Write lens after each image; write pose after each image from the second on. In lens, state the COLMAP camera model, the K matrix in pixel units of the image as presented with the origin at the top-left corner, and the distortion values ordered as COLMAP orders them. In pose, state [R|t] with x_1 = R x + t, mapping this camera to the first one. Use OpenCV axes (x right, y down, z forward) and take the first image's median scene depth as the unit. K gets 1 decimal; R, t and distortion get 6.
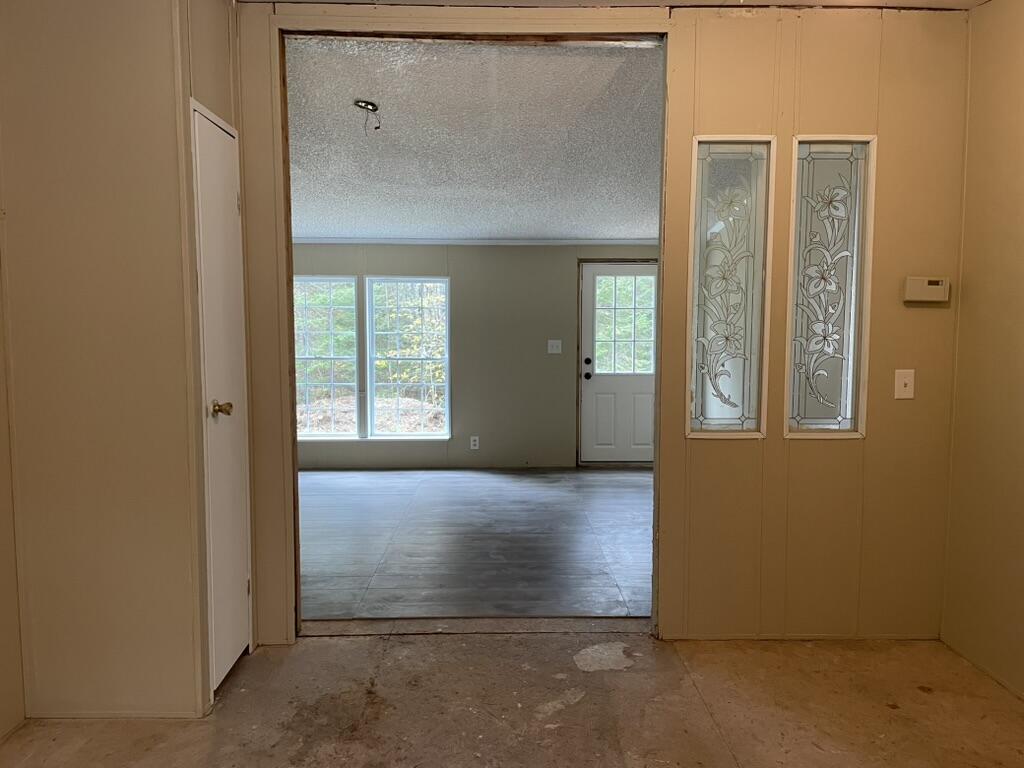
lens RADIAL K [[807.9, 0, 508.0], [0, 807.9, 374.3], [0, 0, 1]] dist [0.099702, -0.130955]
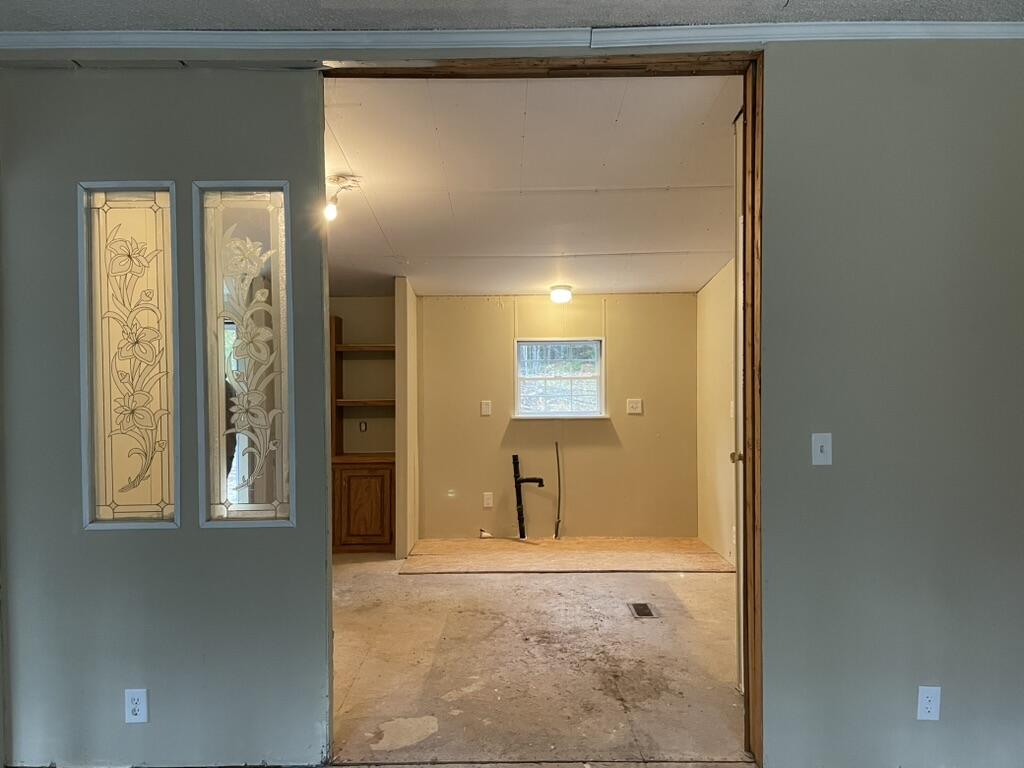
lens RADIAL K [[807.9, 0, 512.6], [0, 807.9, 386.4], [0, 0, 1]] dist [0.099702, -0.130955]
pose [[-0.999970, 0.003499, 0.006906, -0.020758], [0.004029, 0.996927, 0.078239, -0.156361], [-0.006611, 0.078264, -0.996911, 2.145936]]
